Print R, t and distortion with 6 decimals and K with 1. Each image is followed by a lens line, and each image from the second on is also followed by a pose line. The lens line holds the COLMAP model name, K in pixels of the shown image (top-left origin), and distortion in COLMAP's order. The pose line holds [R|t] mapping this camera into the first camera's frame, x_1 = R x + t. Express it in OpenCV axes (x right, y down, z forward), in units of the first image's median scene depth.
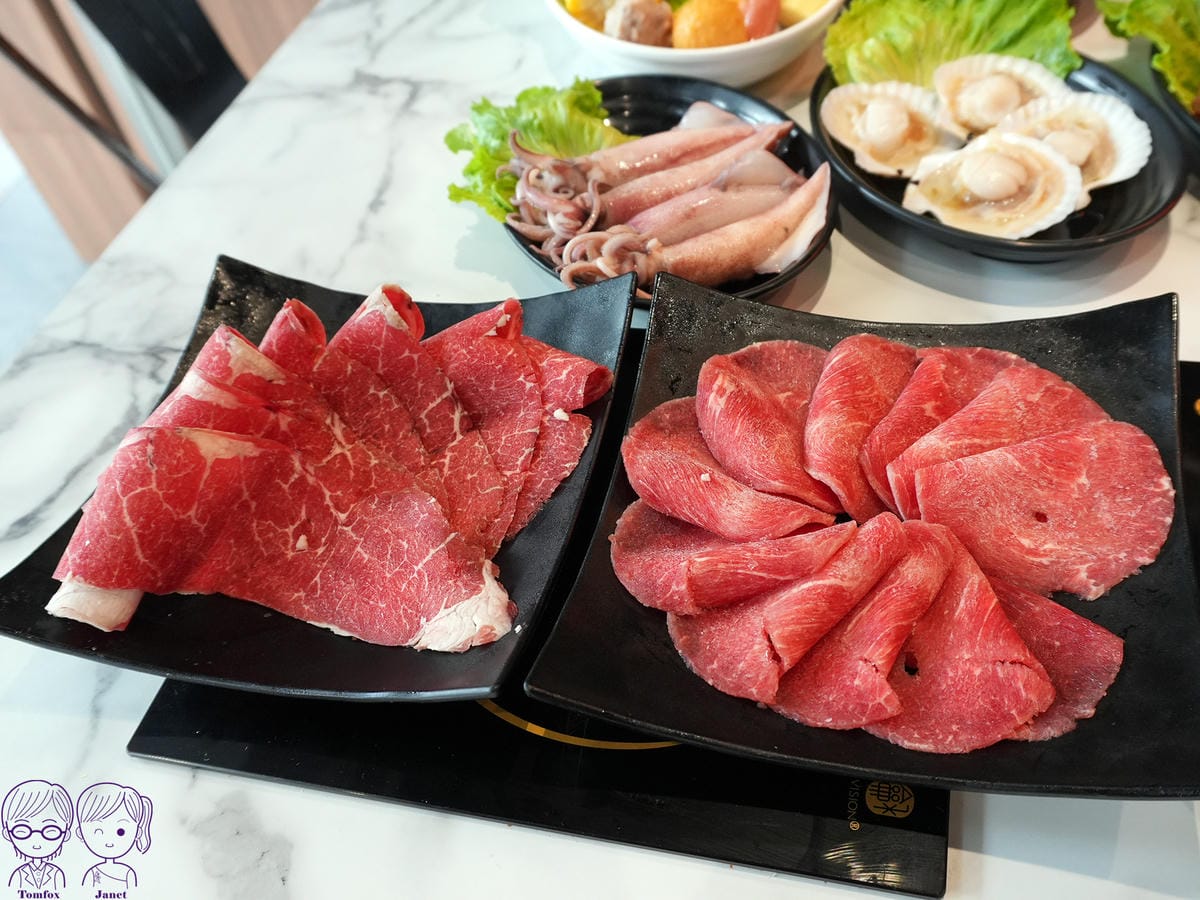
lens RADIAL K [[907.3, 0, 600.0], [0, 907.3, 450.0], [0, 0, 1]] dist [0.000230, 0.000273]
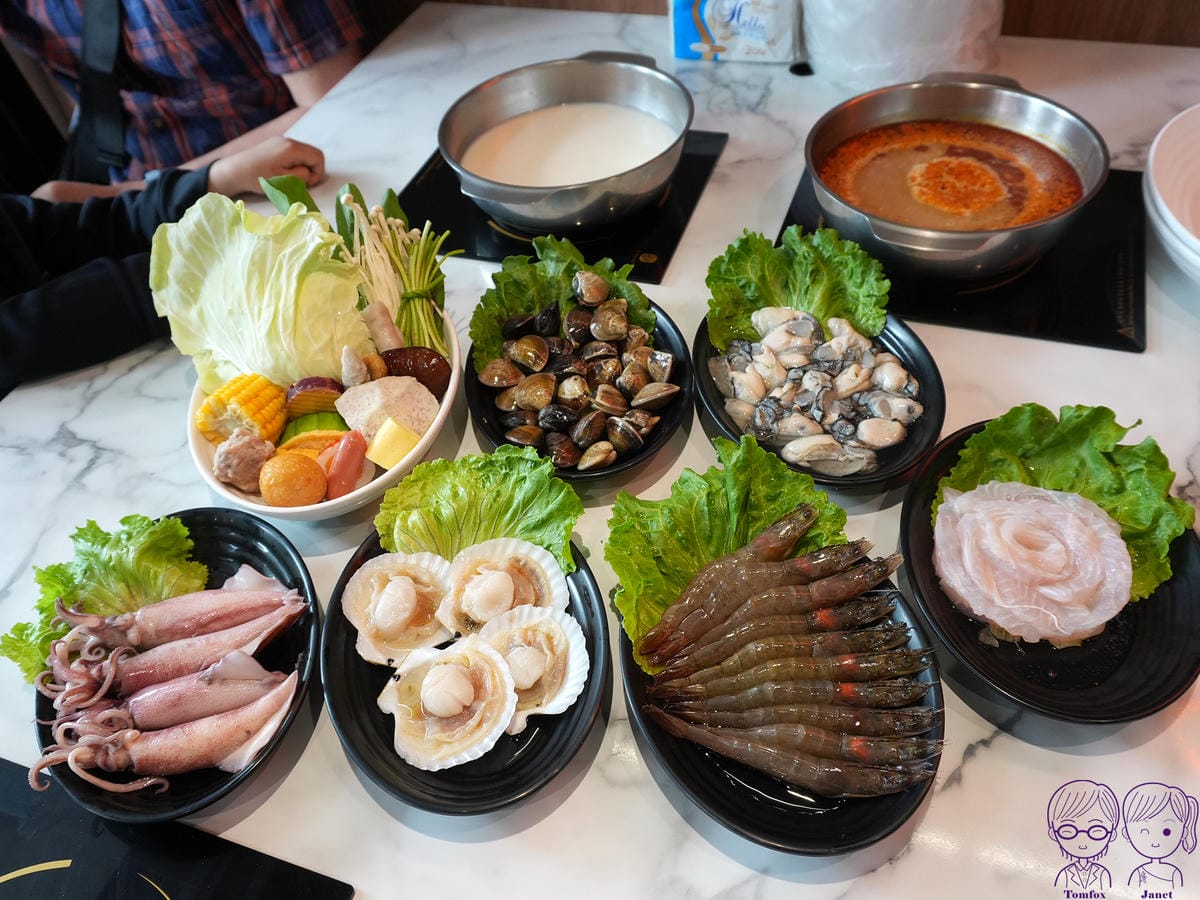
lens RADIAL K [[907.3, 0, 600.0], [0, 907.3, 450.0], [0, 0, 1]] dist [0.000230, 0.000273]
pose [[0.995514, 0.080346, -0.049962, 0.645603], [-0.082839, 0.995307, -0.050006, -0.551555], [0.045709, 0.053921, 0.997498, -0.118467]]
